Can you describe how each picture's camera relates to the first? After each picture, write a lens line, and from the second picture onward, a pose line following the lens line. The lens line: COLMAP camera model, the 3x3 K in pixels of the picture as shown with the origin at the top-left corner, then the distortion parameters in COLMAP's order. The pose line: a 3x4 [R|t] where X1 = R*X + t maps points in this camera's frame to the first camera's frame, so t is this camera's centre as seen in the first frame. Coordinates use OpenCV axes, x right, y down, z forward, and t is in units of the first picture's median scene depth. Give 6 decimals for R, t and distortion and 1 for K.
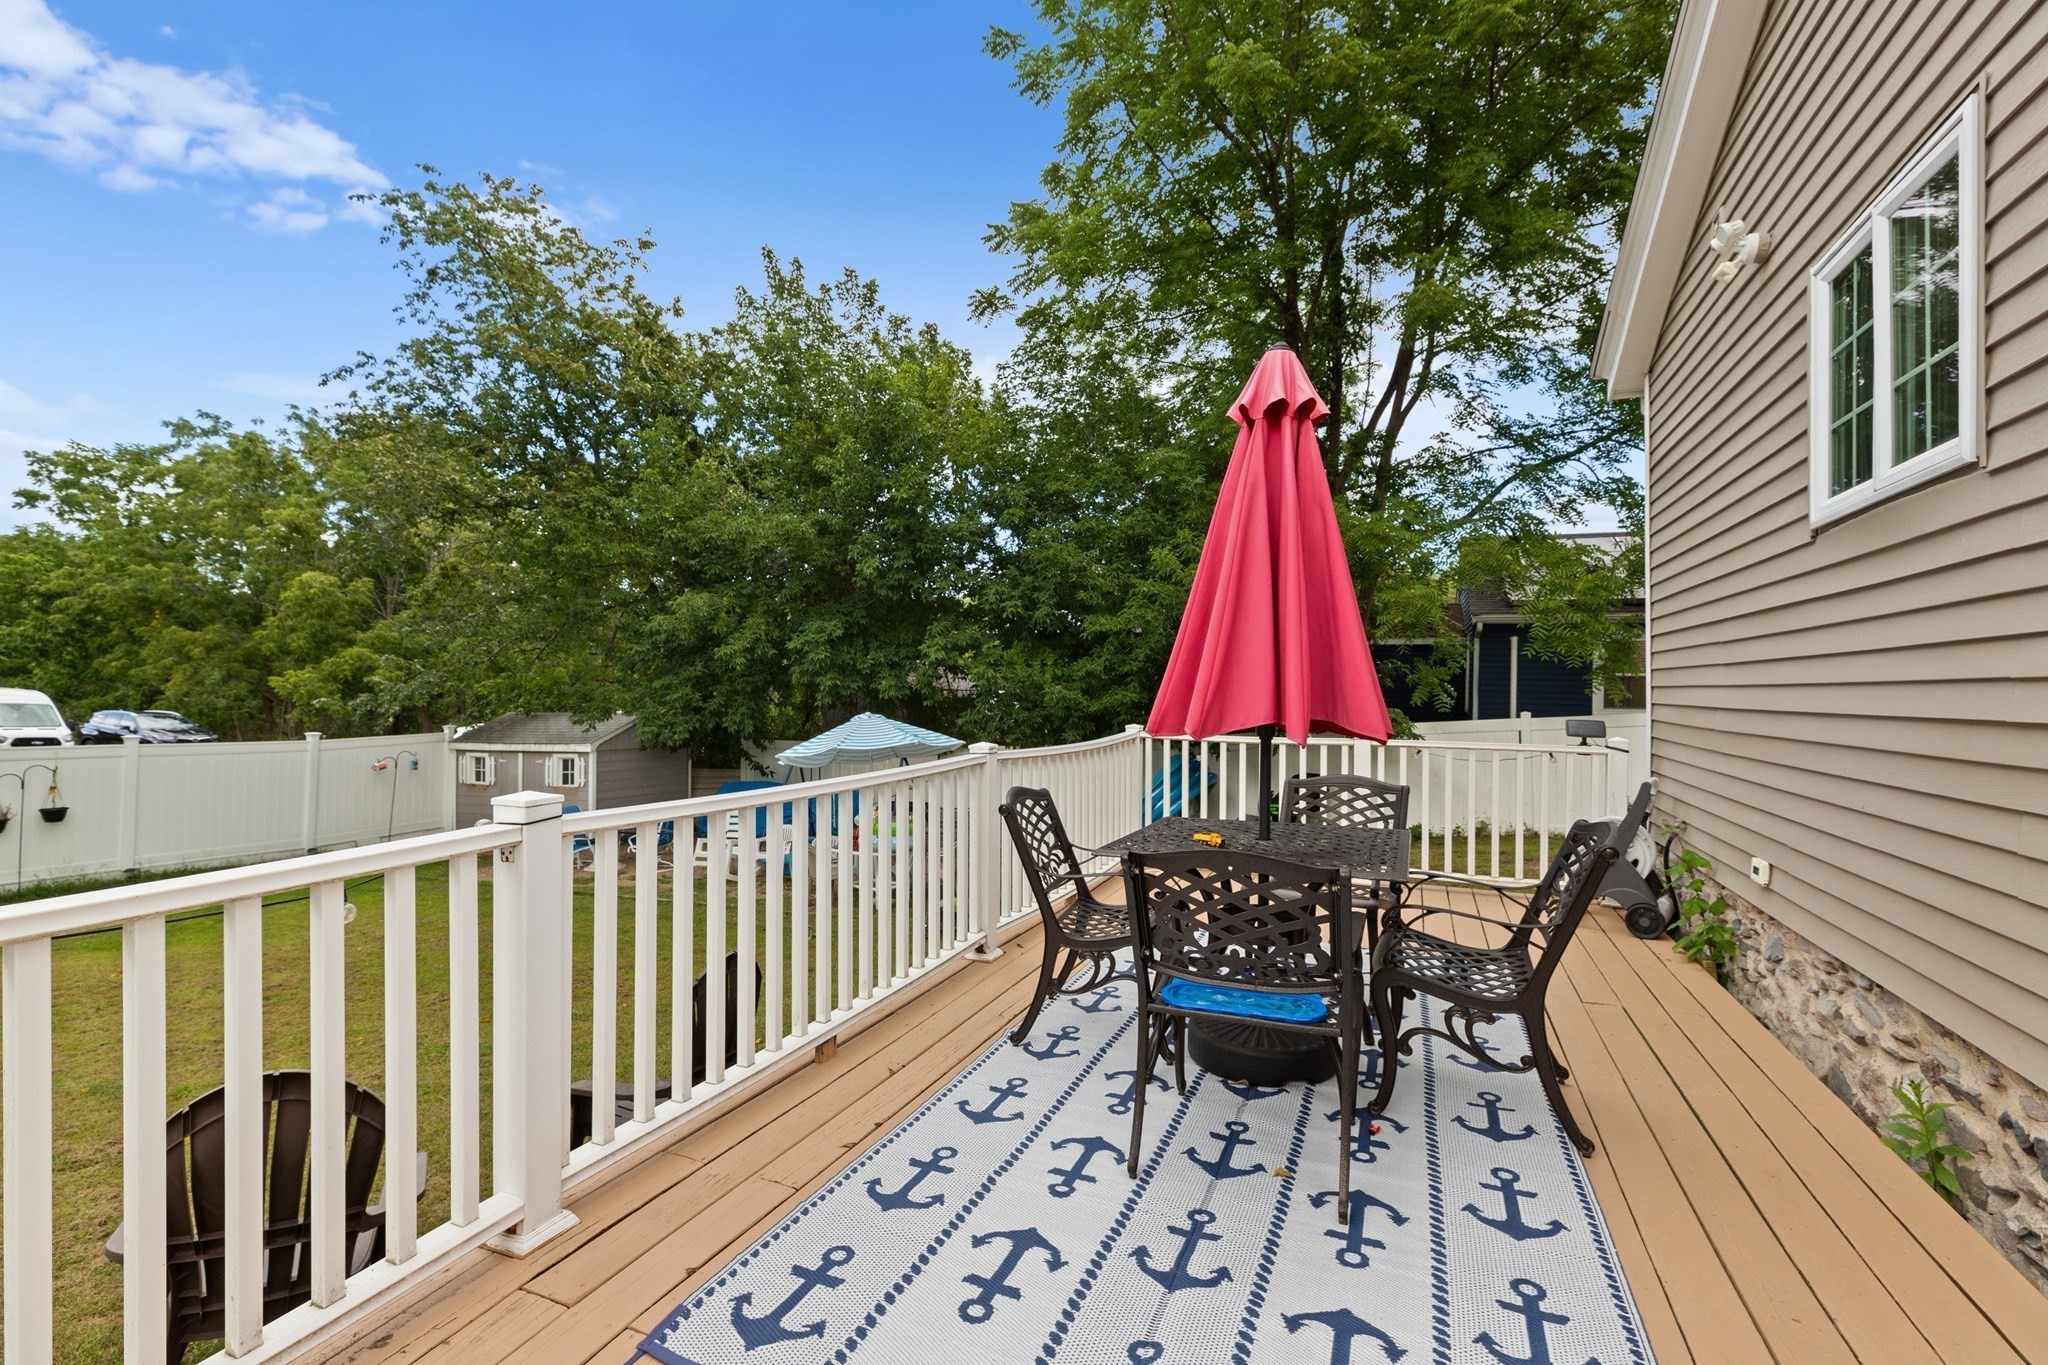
lens RADIAL K [[917.2, 0, 1009.8], [0, 917.2, 677.3], [0, 0, 1]] dist [0.003518, 0.000059]
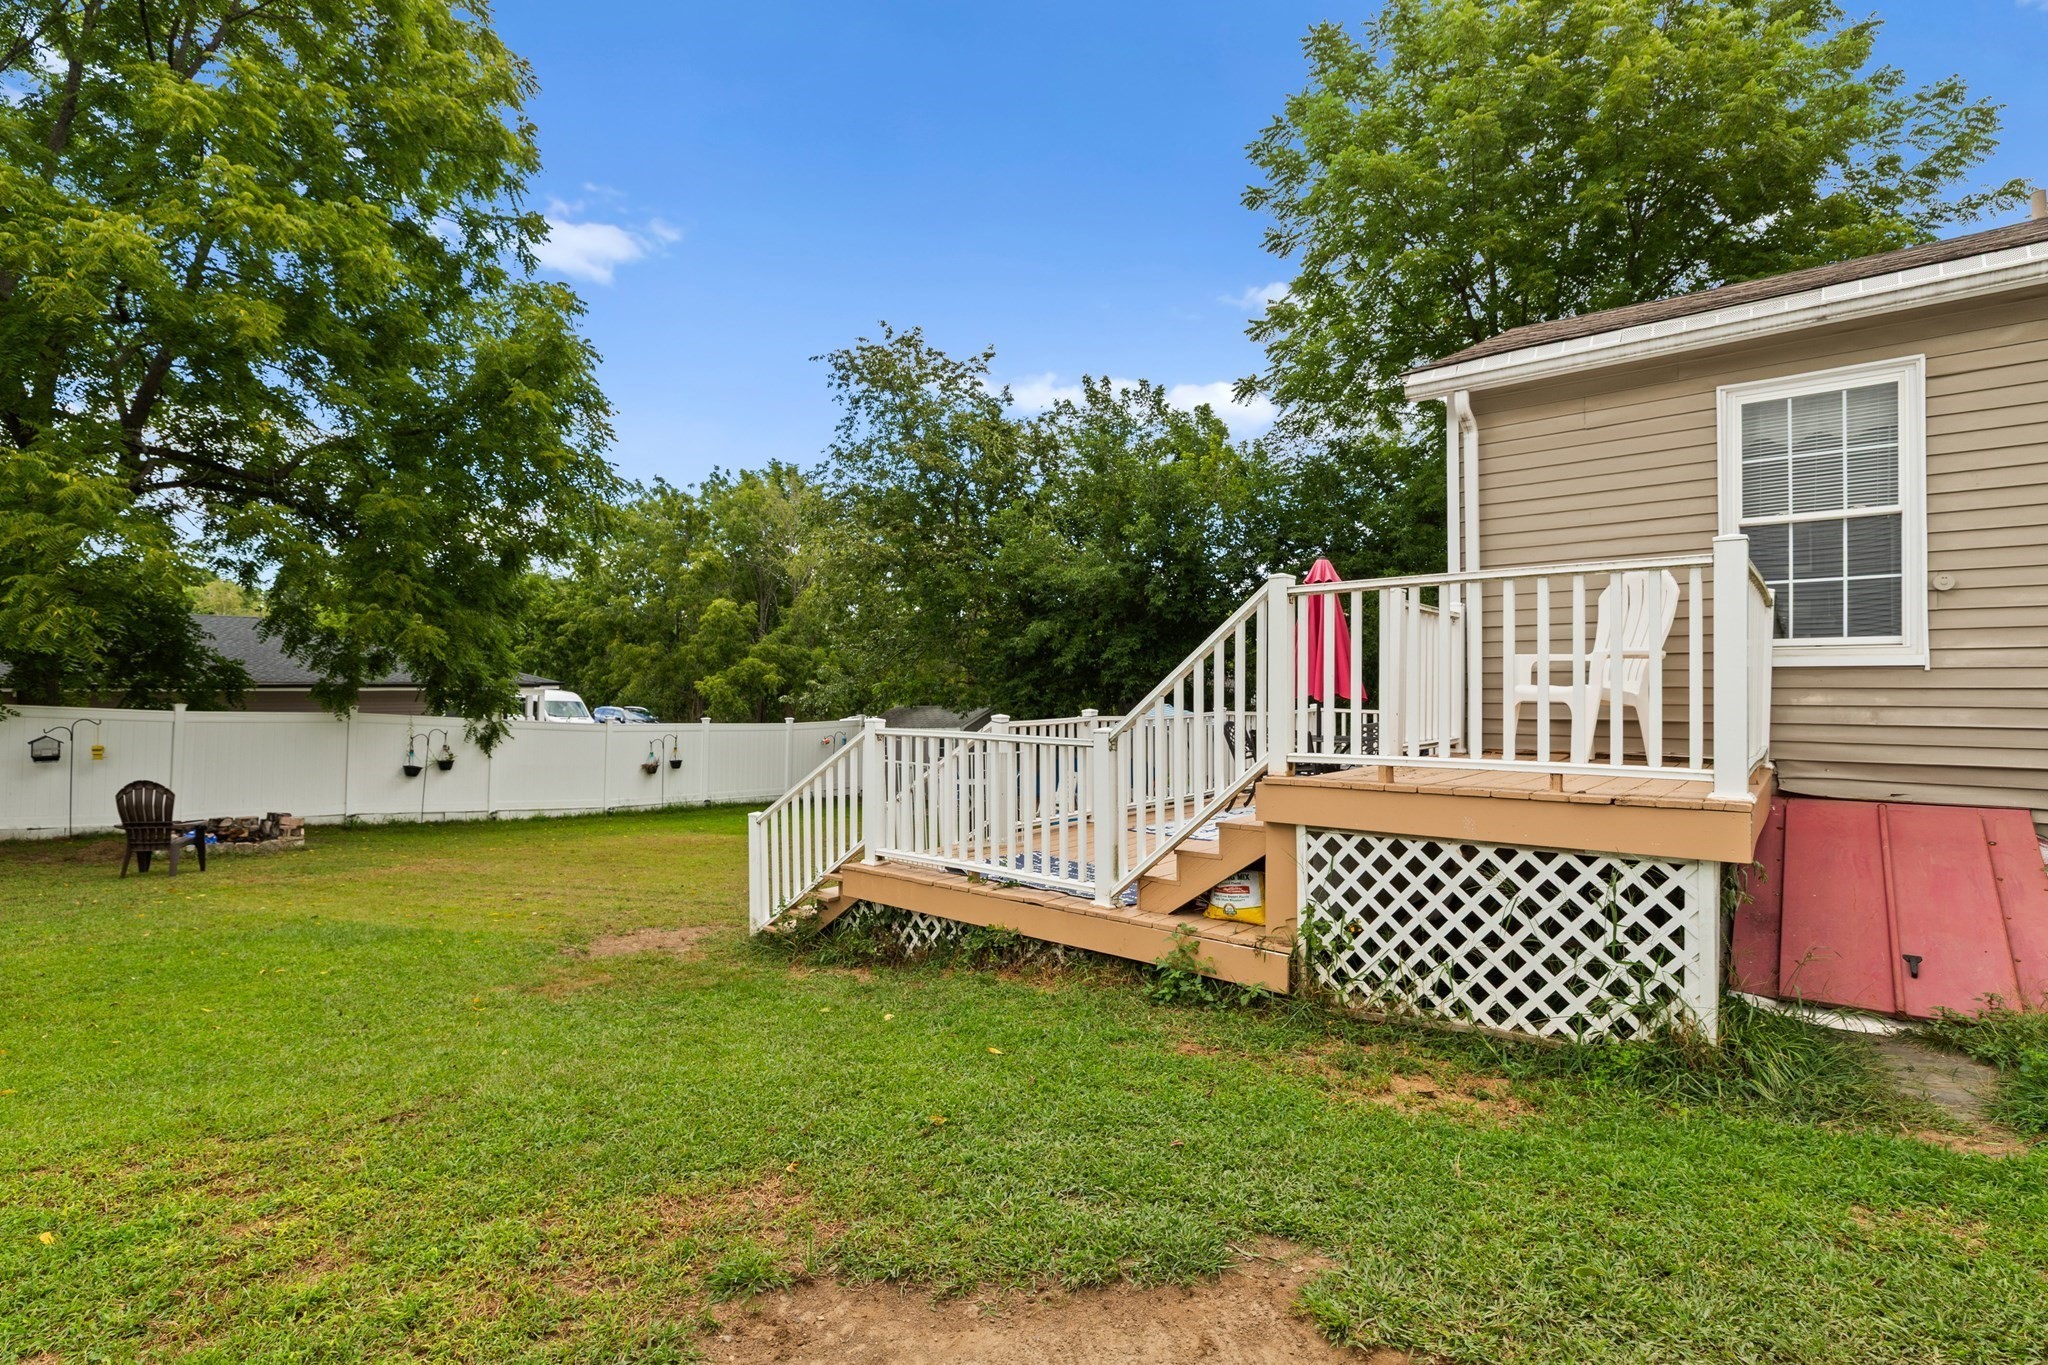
lens RADIAL K [[1057.3, 0, 1024.0], [0, 1057.3, 682.5], [0, 0, 1]] dist [-0.000626, -0.000076]
pose [[0.965379, -0.006322, -0.260774, 0.056507], [0.007610, 0.999963, 0.003932, -0.001456], [0.260740, -0.005781, 0.965392, -0.519520]]
